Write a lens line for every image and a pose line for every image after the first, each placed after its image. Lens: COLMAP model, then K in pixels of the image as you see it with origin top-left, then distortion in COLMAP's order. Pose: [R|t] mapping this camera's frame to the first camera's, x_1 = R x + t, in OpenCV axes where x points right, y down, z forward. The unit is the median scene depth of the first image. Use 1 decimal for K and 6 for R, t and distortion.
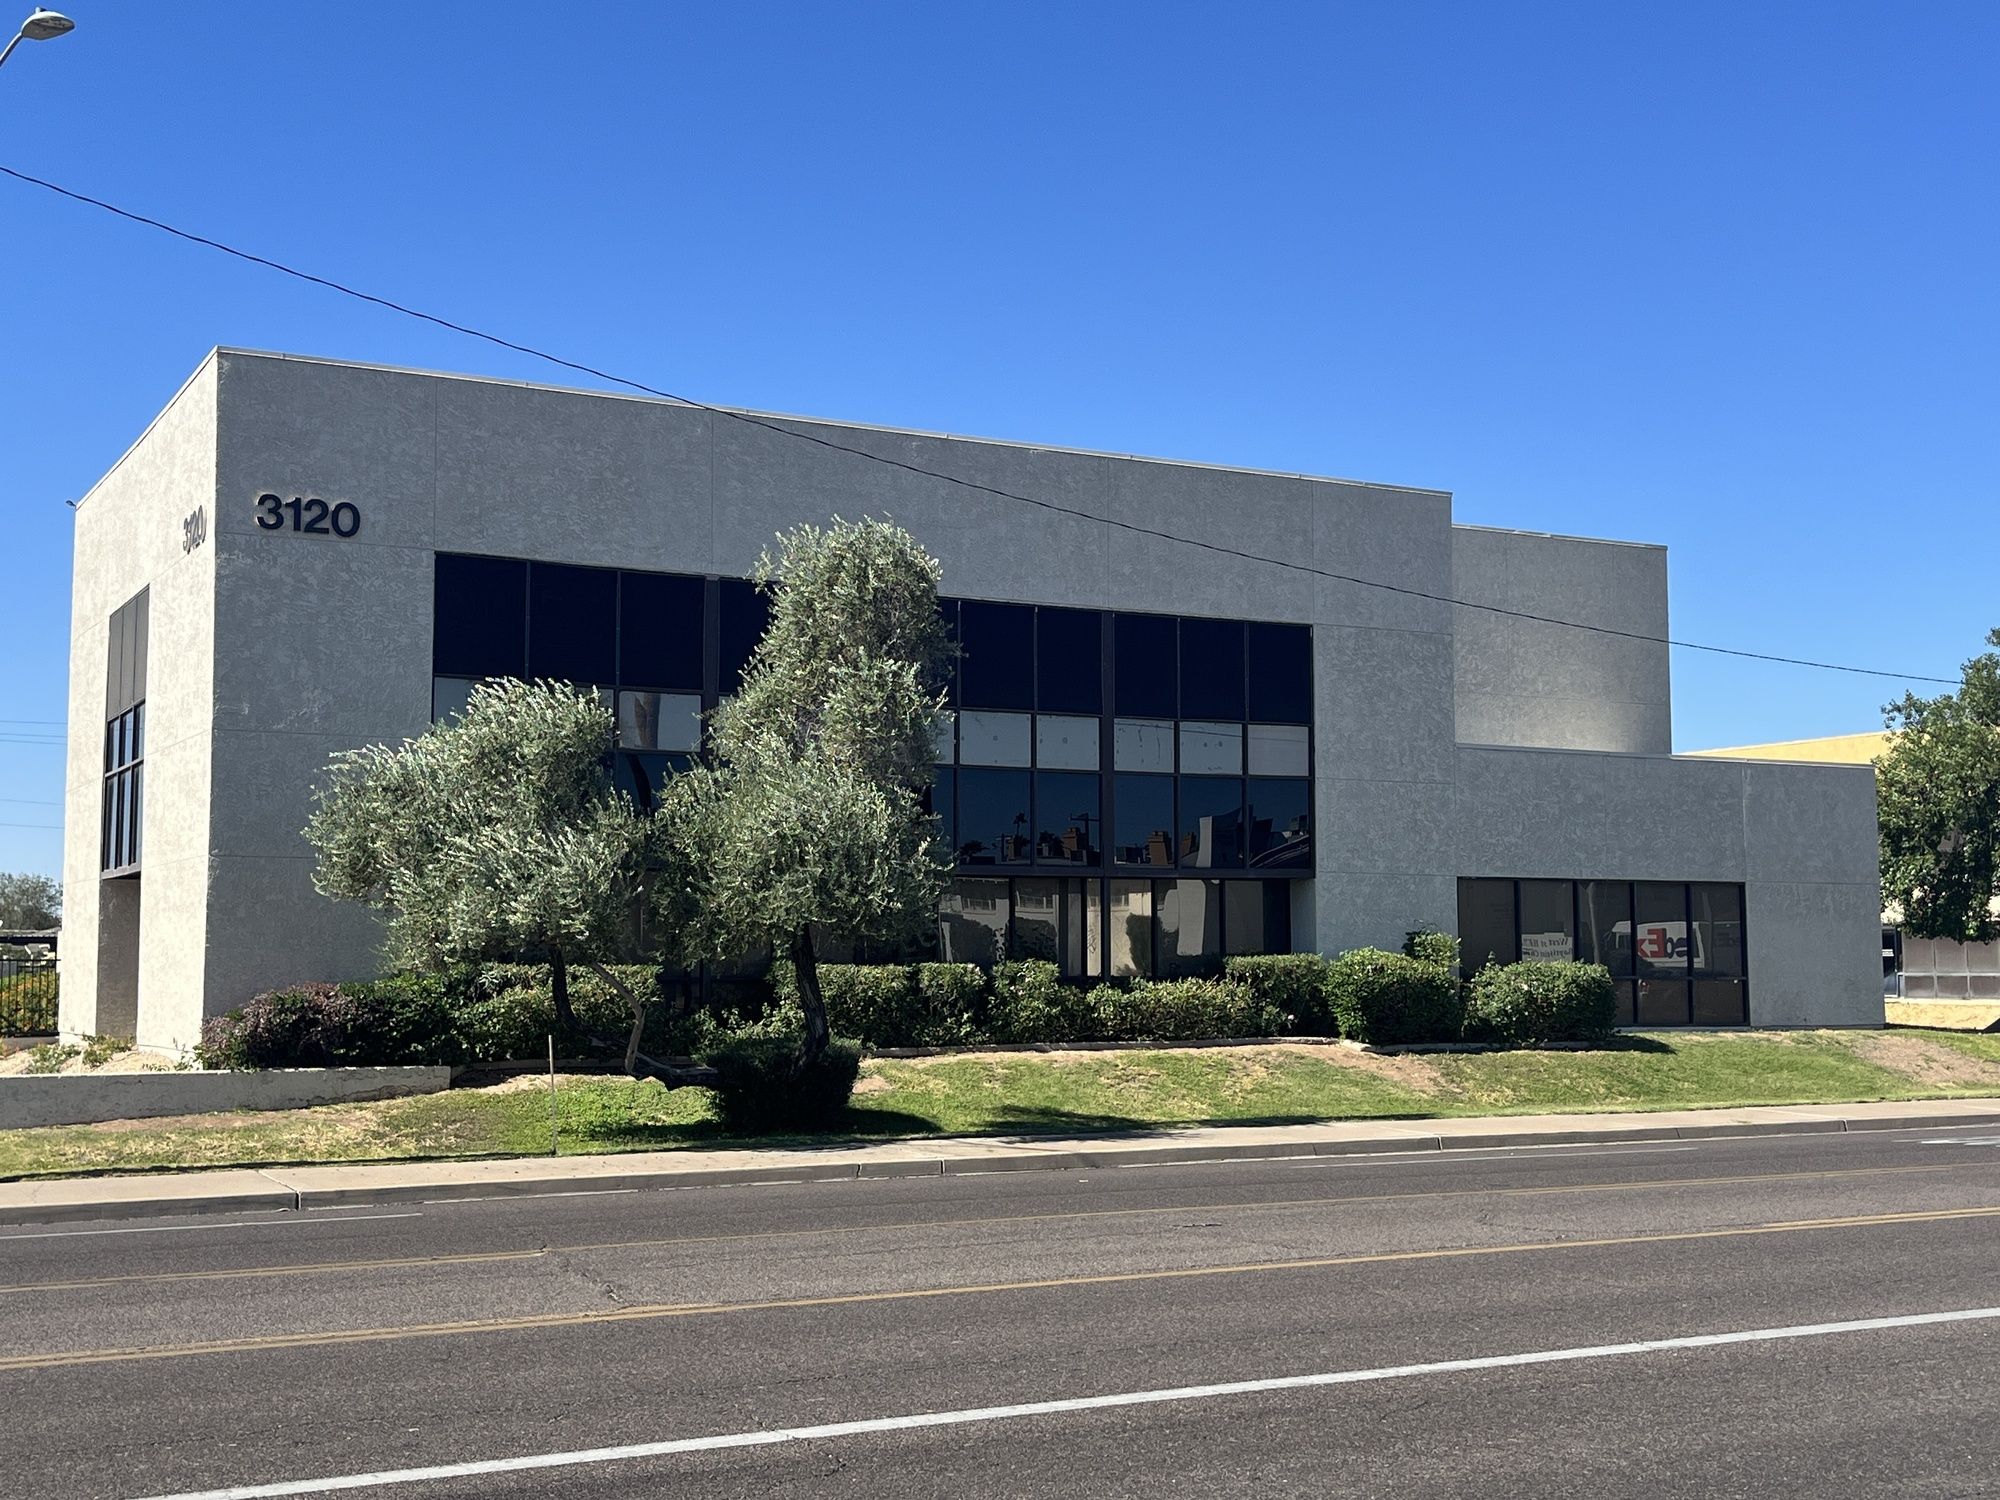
lens RADIAL K [[2370.5, 0, 1000.0], [0, 2370.5, 750.0], [0, 0, 1]] dist [0.160440, -0.565048]
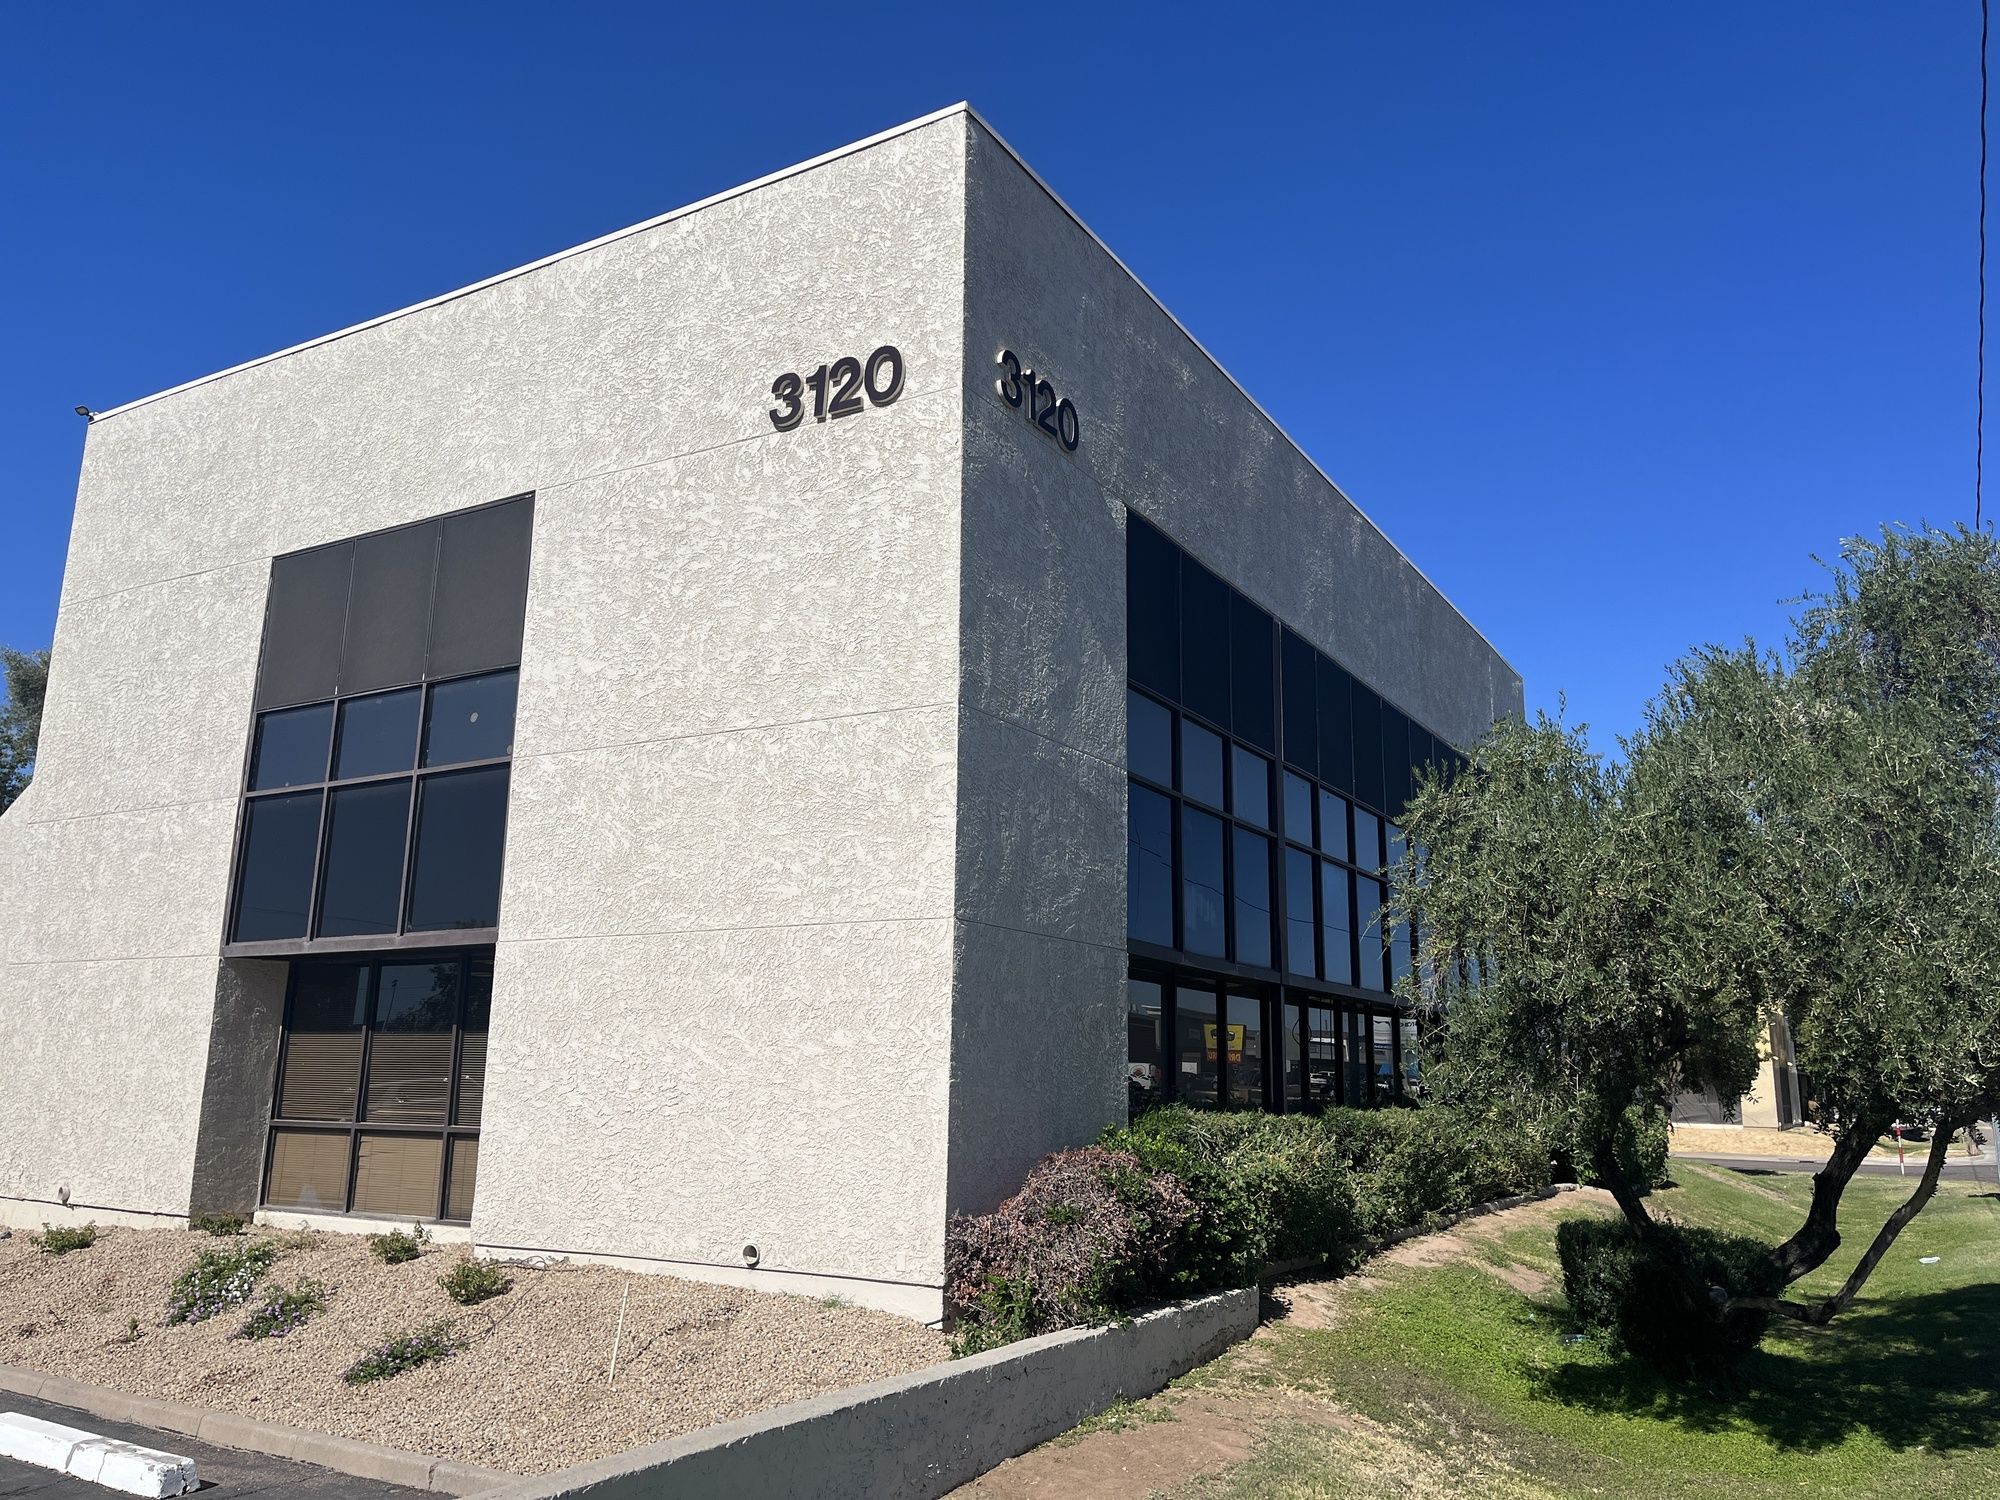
lens RADIAL K [[1516.1, 0, 993.0], [0, 1516.1, 741.2], [0, 0, 1]] dist [0.089355, -0.120575]
pose [[0.864425, 0.122471, 0.487617, -0.400805], [-0.061480, 0.988348, -0.139245, 0.041342], [-0.498988, 0.090388, 0.861882, 0.540918]]
